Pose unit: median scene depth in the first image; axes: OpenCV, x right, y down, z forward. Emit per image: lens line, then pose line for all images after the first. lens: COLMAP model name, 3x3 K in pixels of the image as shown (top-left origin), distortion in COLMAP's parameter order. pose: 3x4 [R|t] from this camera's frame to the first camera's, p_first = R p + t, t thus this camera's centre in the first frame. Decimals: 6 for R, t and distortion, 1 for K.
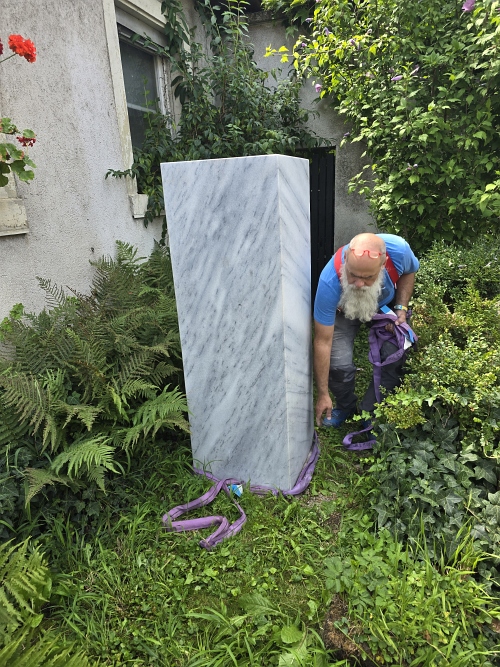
lens RADIAL K [[448.6, 0, 257.5], [0, 448.6, 326.9], [0, 0, 1]] dist [0.047443, -0.038592]
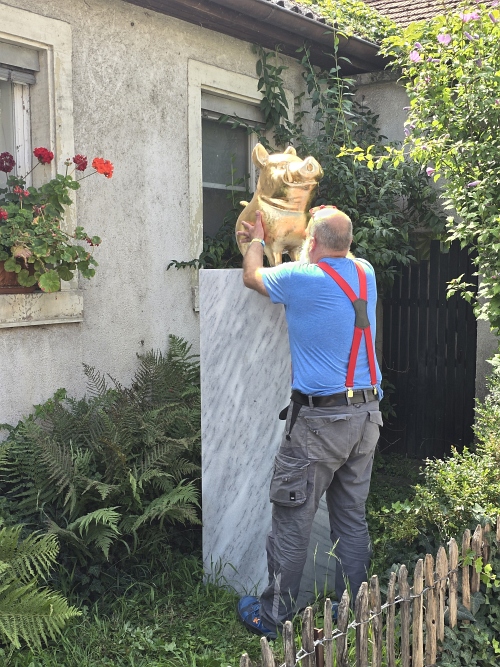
lens RADIAL K [[888.1, 0, 250.0], [0, 888.1, 333.5], [0, 0, 1]] dist [0.177637, -0.522514]
pose [[0.960320, 0.066741, -0.270798, 0.457417], [-0.121264, 0.974284, -0.189912, 0.175486], [0.251159, 0.215215, 0.943717, -0.903574]]
